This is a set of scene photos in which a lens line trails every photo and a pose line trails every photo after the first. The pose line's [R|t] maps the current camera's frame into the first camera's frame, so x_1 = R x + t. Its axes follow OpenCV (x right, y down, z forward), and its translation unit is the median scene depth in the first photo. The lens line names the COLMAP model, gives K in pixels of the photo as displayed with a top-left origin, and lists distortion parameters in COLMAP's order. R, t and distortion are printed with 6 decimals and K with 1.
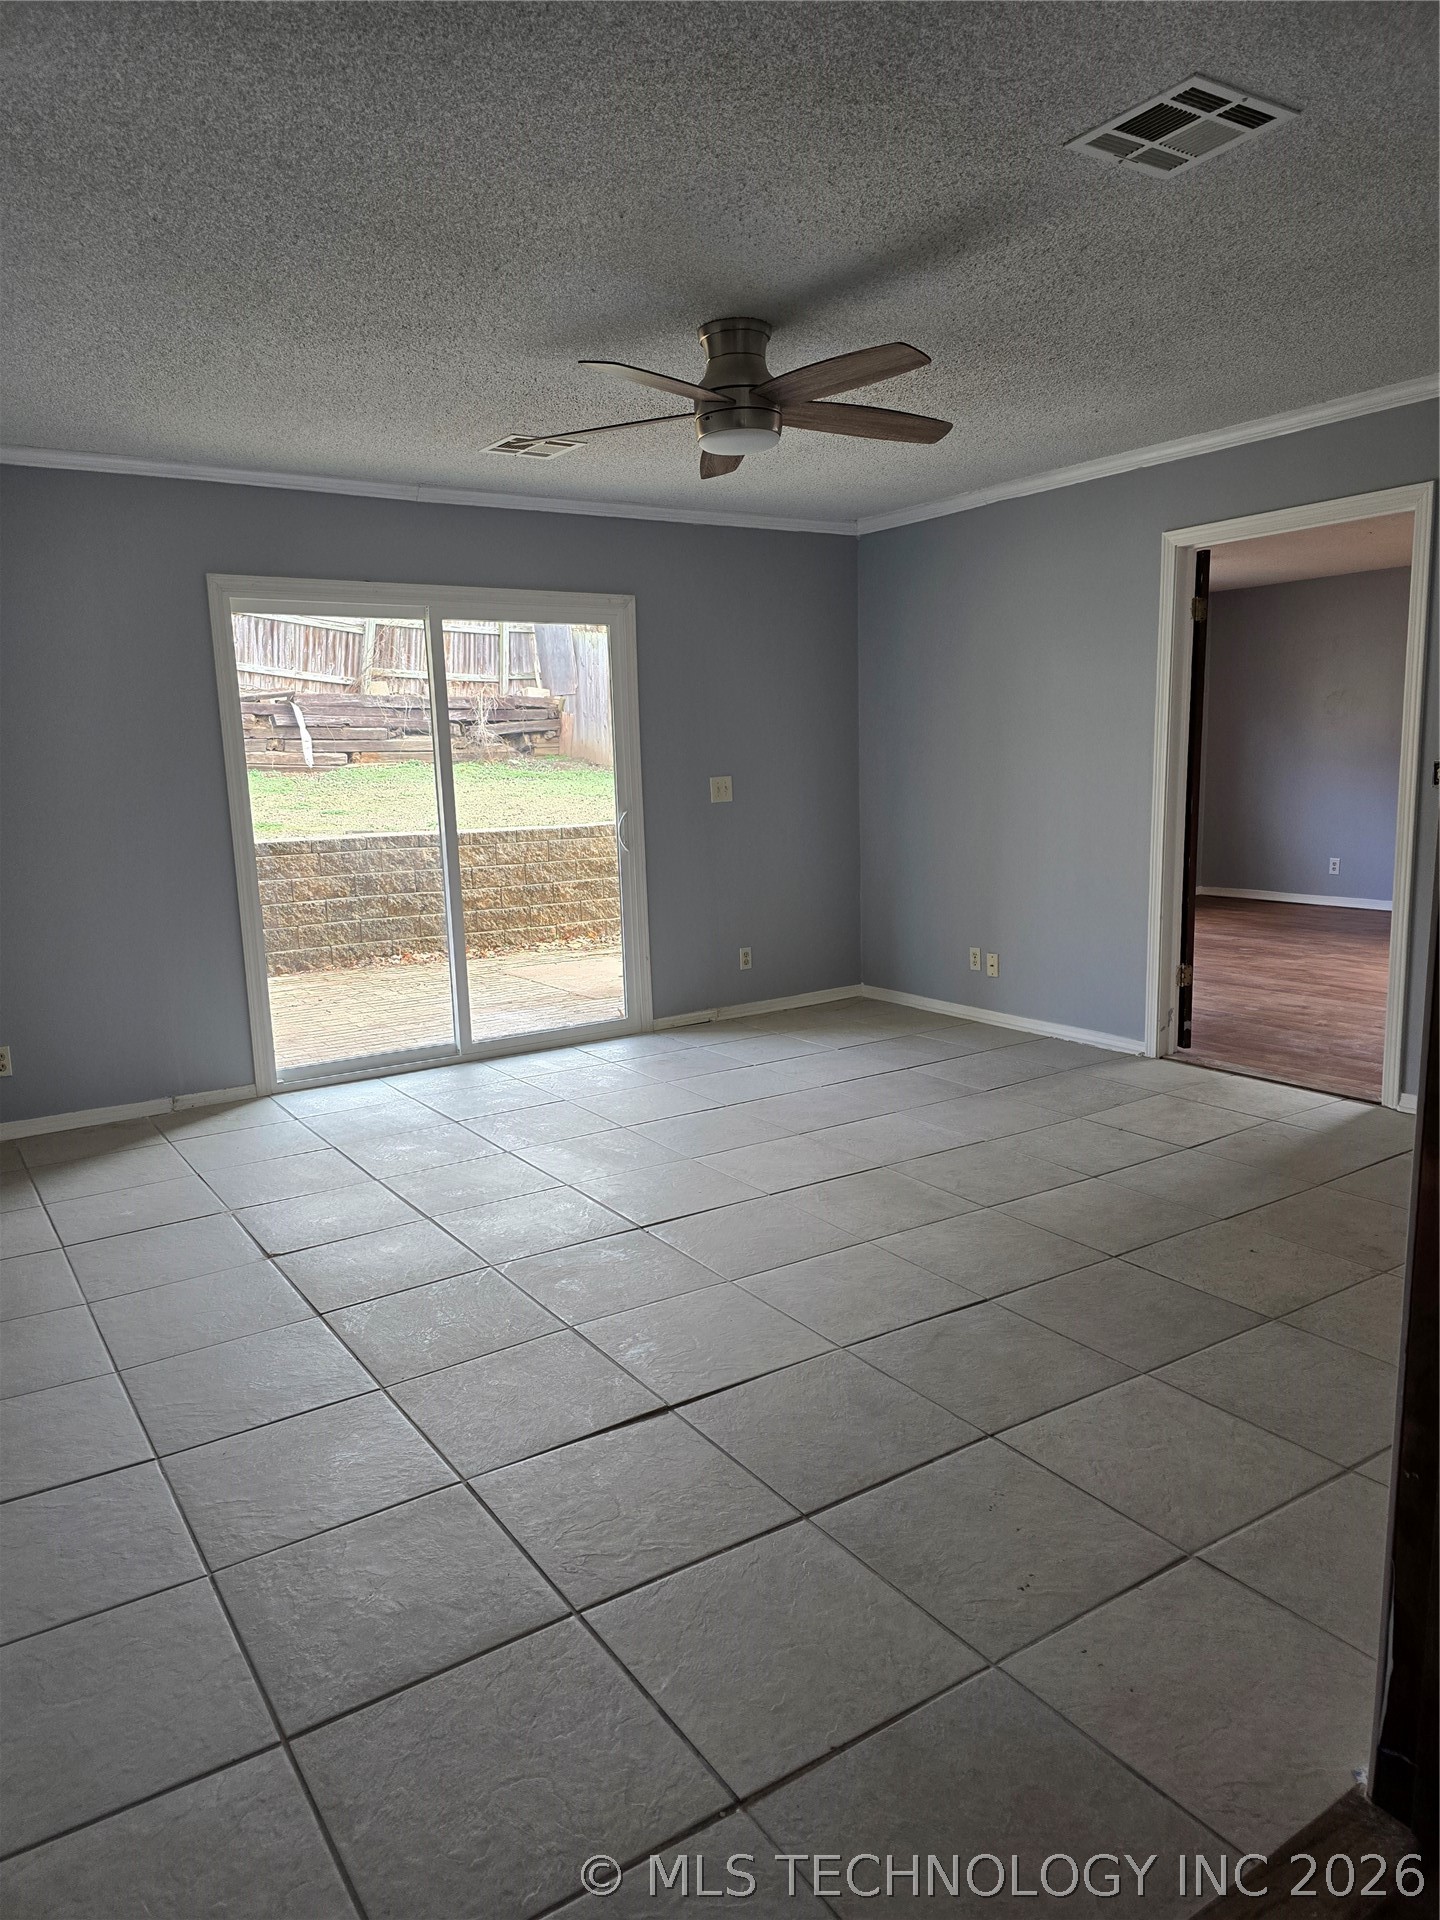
lens RADIAL K [[1286.9, 0, 720.0], [0, 1286.9, 960.0], [0, 0, 1]] dist [0.149050, -0.154514]
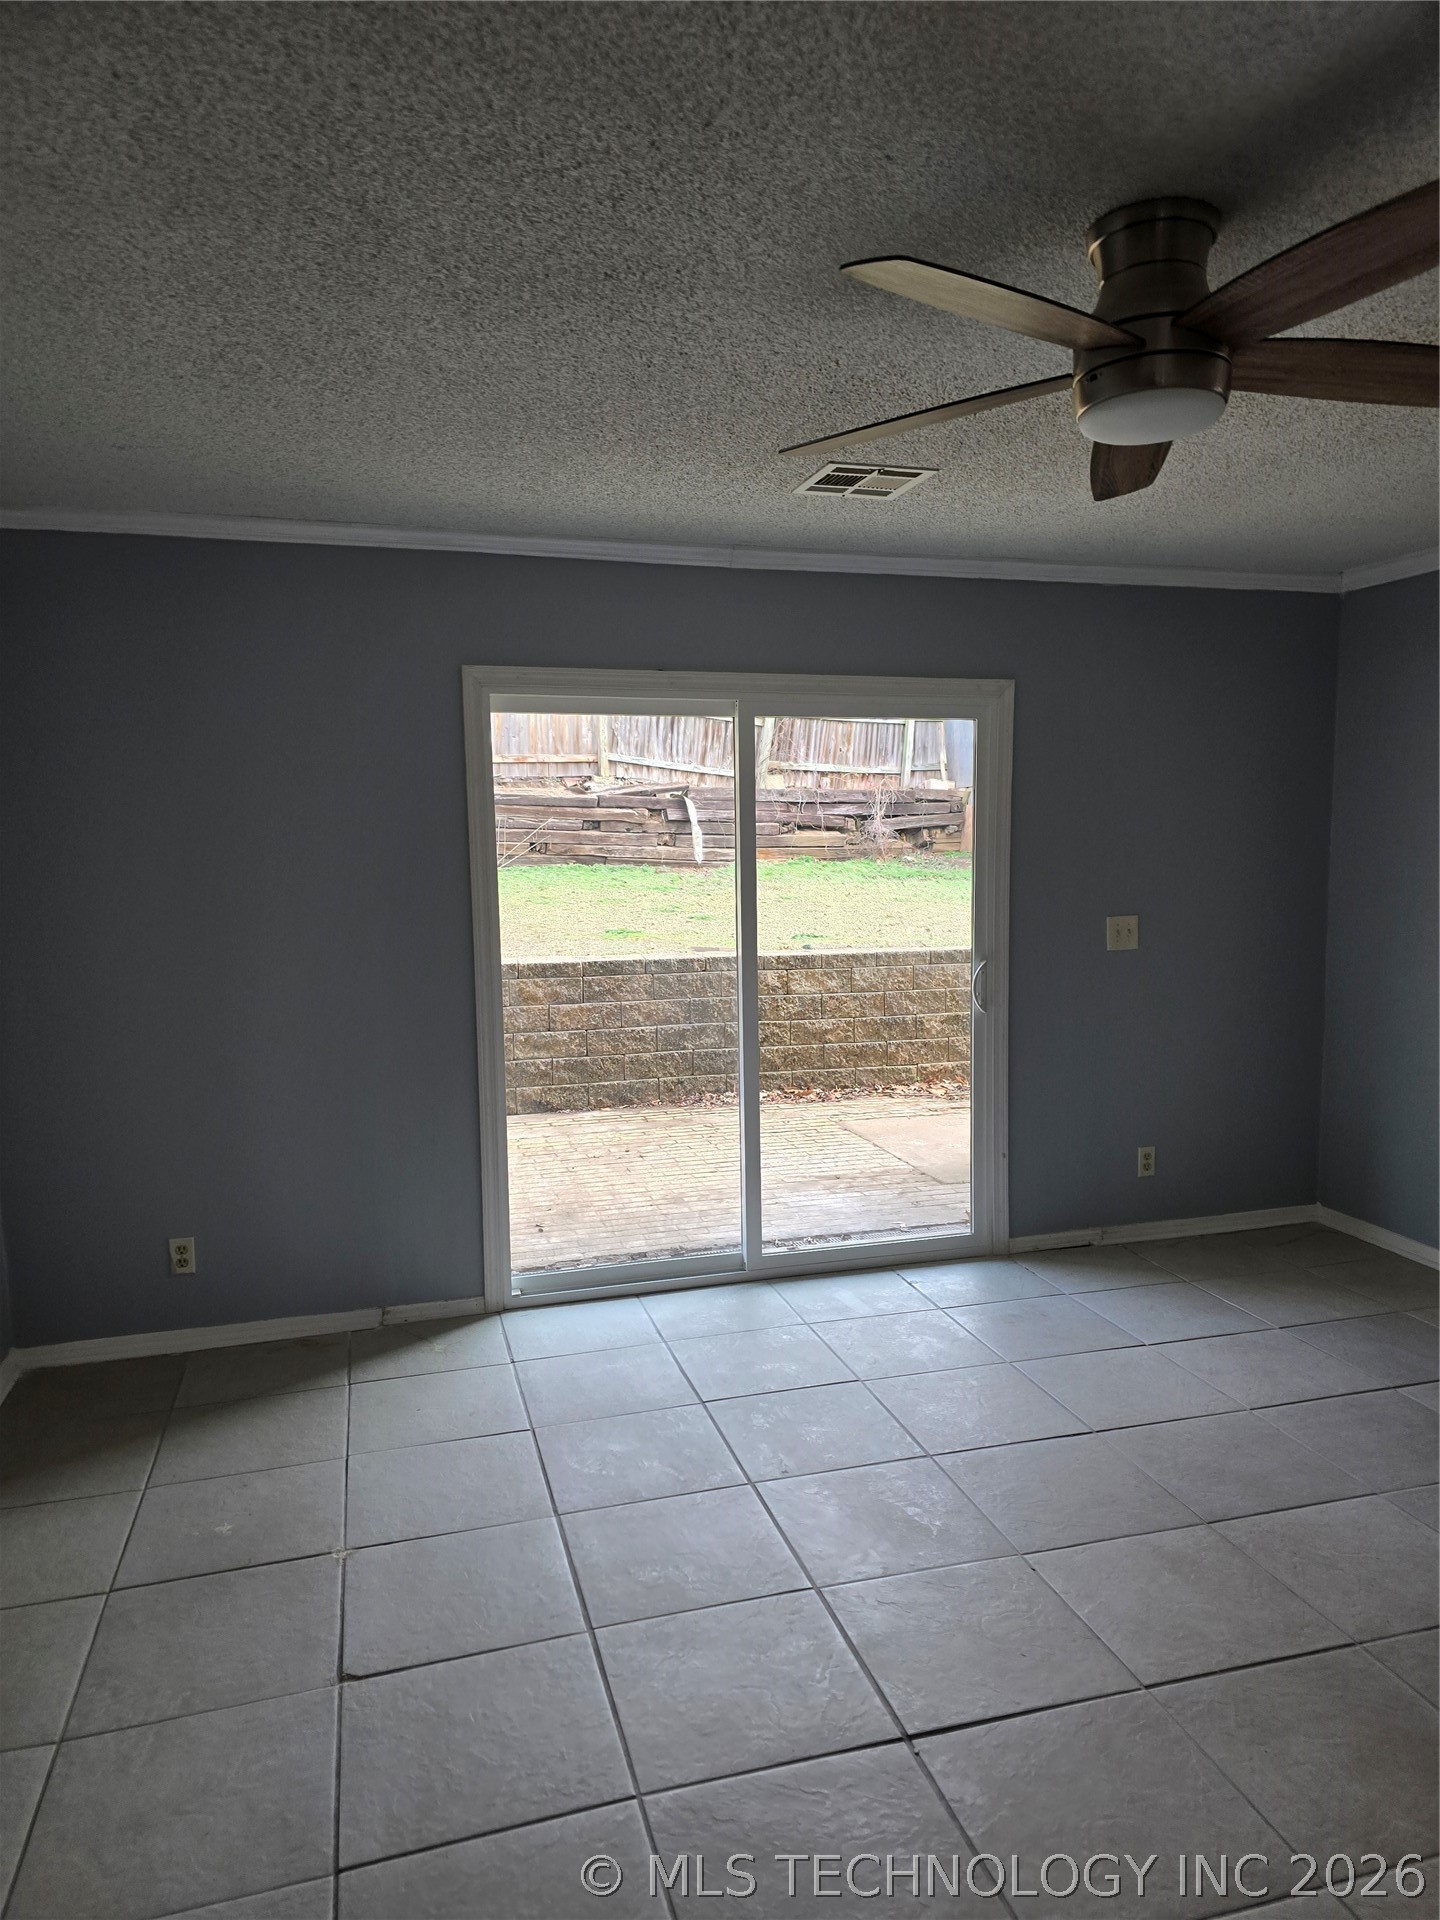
lens RADIAL K [[1285.9, 0, 753.6], [0, 1285.9, 972.3], [0, 0, 1]] dist [0.088972, -0.100071]
pose [[0.955713, 0.051879, -0.289693, 0.014730], [-0.067023, 0.996842, -0.042593, -0.061766], [0.286568, 0.060123, 0.956171, 0.224148]]
